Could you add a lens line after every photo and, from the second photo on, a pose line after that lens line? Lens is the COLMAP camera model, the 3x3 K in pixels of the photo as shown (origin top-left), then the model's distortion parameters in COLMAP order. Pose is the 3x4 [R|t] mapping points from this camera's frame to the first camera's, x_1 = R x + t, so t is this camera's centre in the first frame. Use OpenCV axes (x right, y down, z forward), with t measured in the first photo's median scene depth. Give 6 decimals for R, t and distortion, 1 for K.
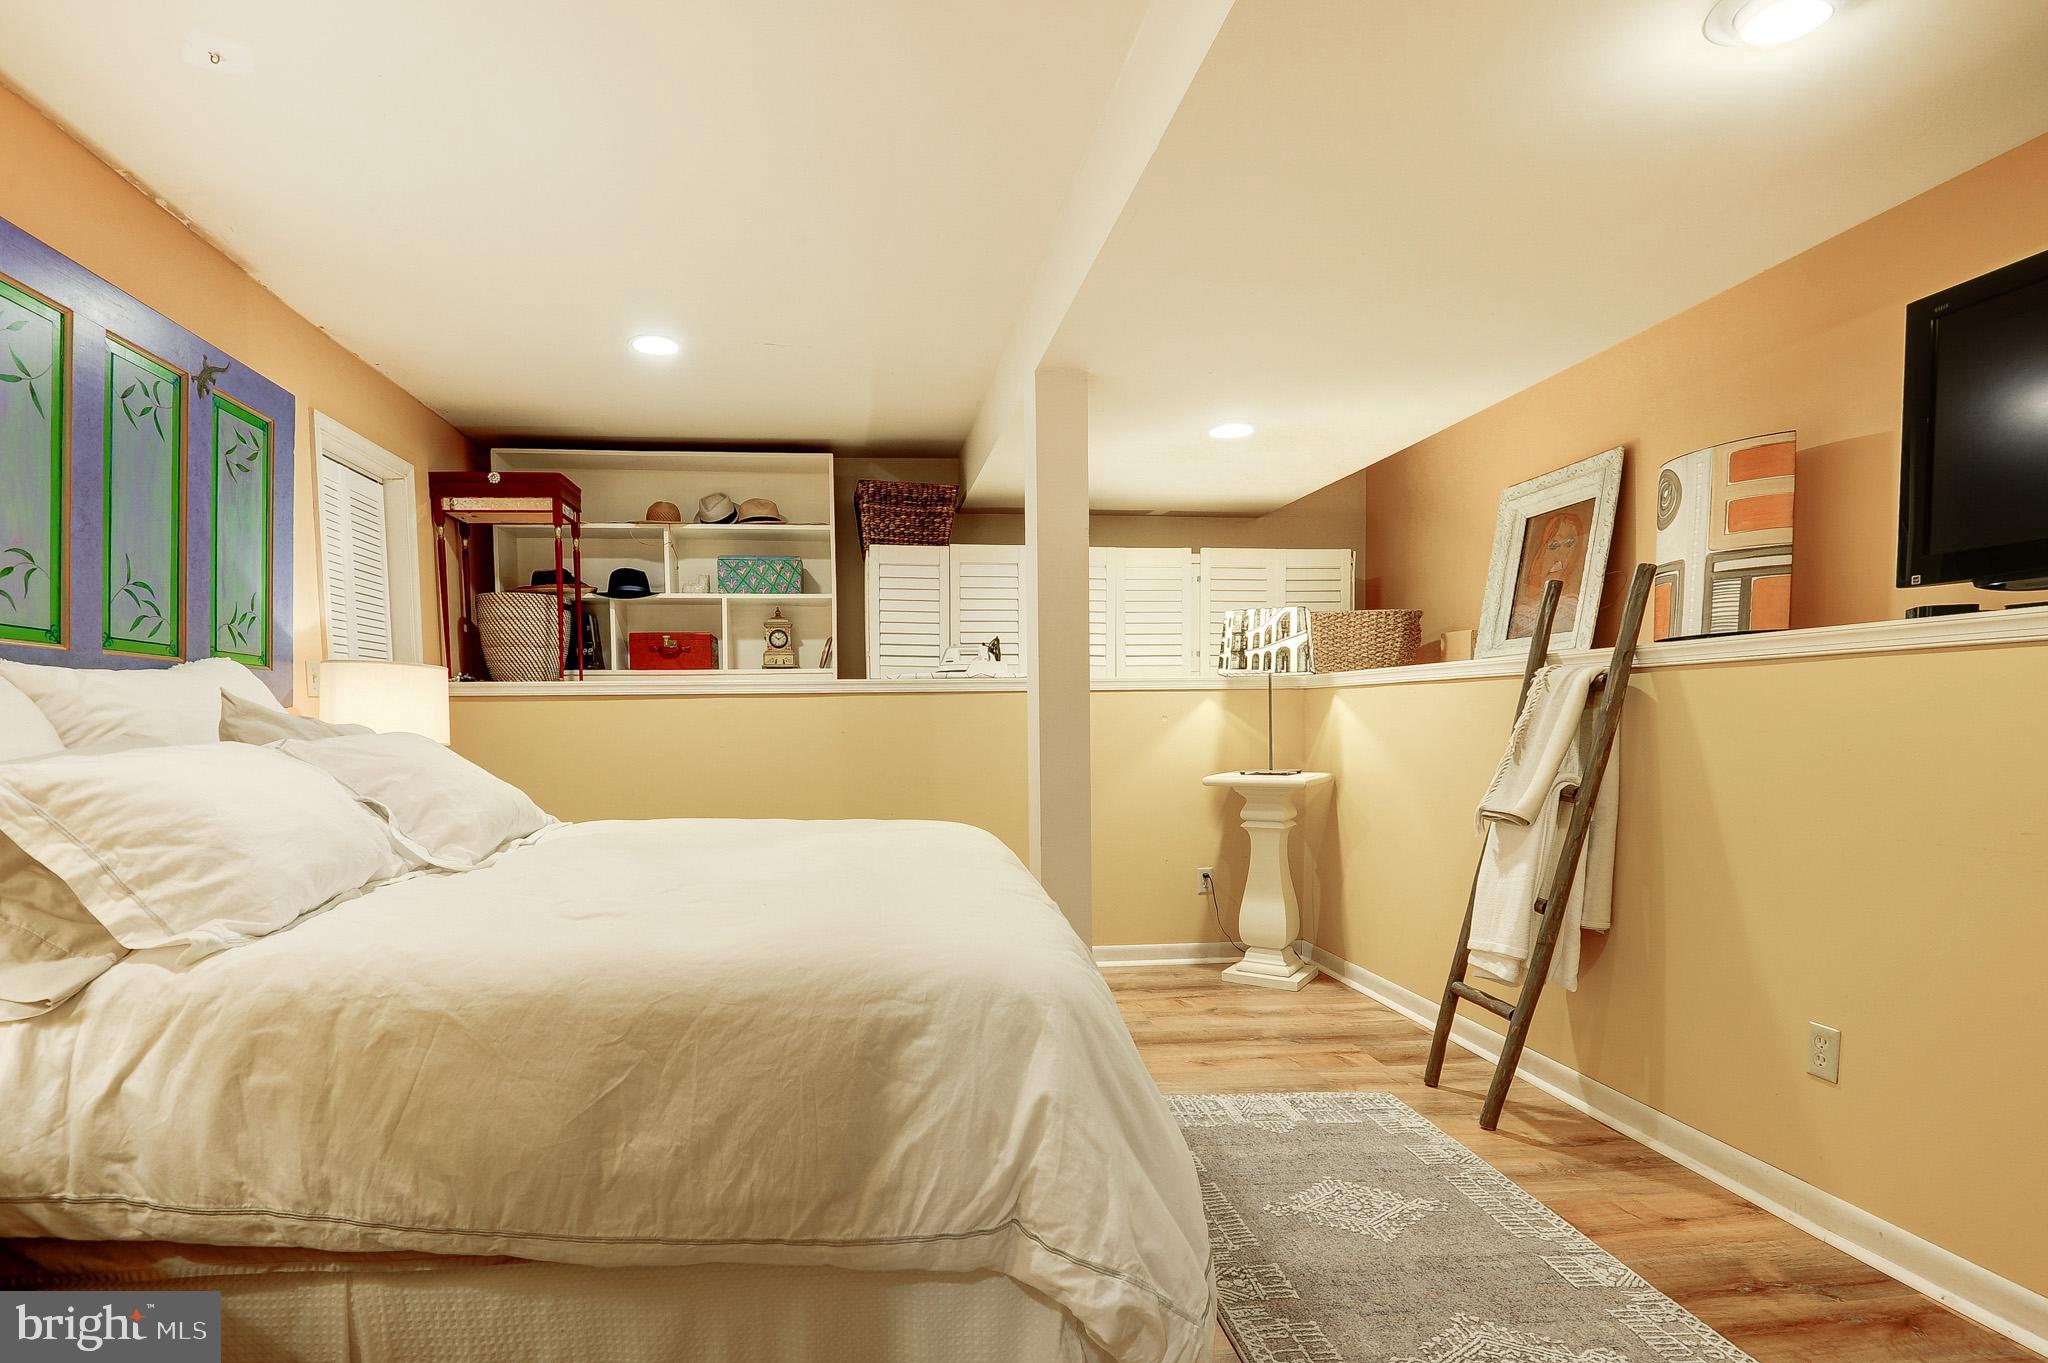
lens RADIAL K [[998.5, 0, 924.6], [0, 998.5, 737.0], [0, 0, 1]] dist [0.002324, -0.002781]
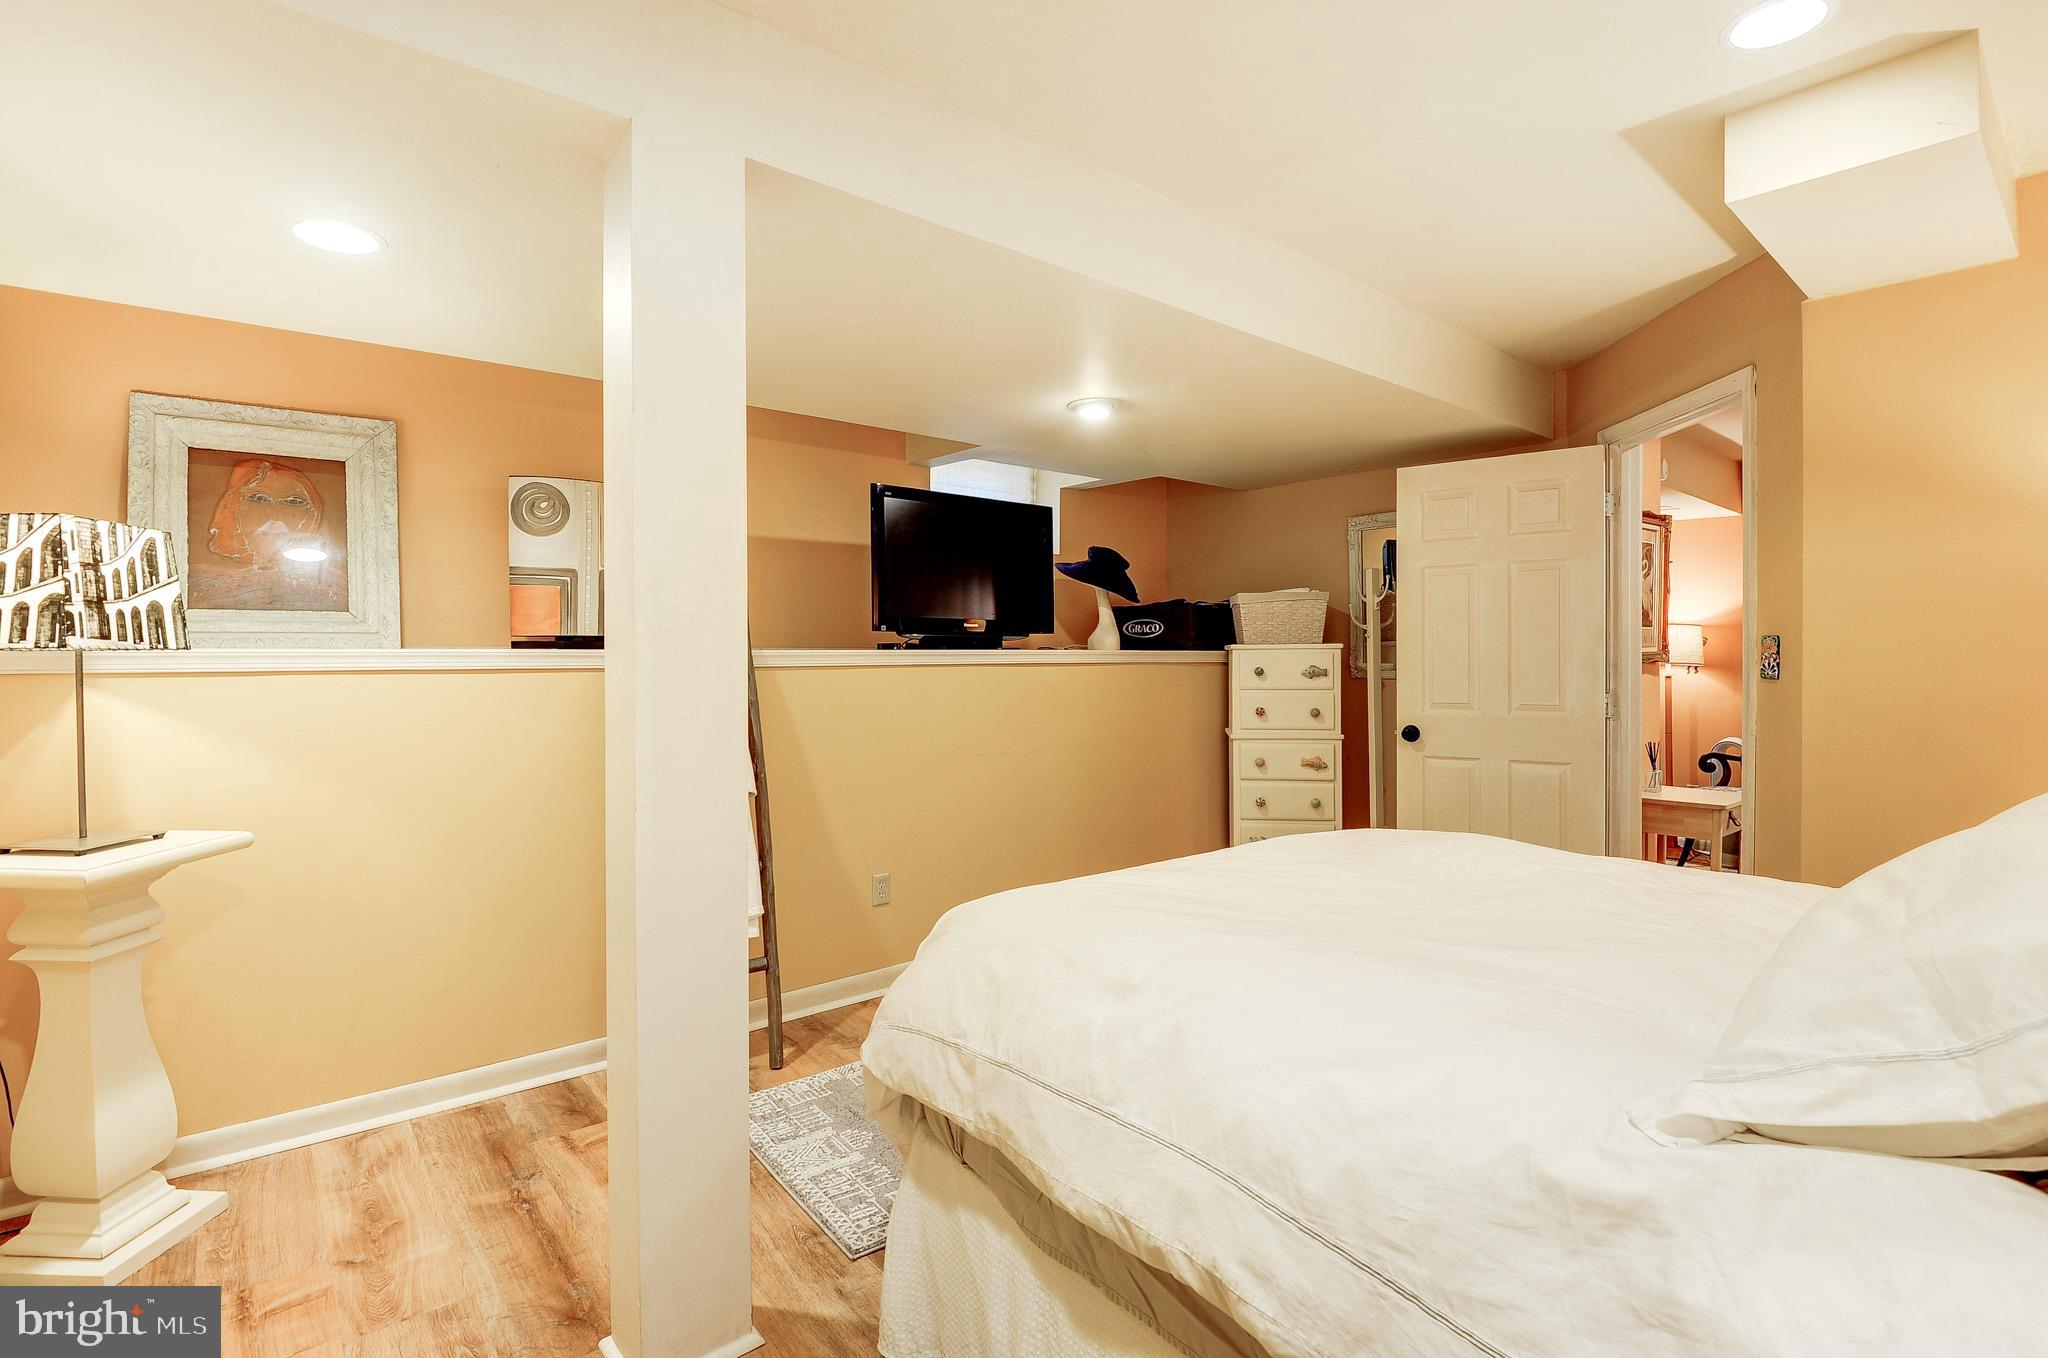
lens RADIAL K [[945.3, 0, 1030.0], [0, 945.3, 668.2], [0, 0, 1]] dist [0.004704, -0.003200]
pose [[-0.569726, 0.007018, 0.821805, -0.322744], [0.029107, 0.999508, 0.011644, -0.045919], [-0.821319, 0.030554, -0.569650, 0.888176]]
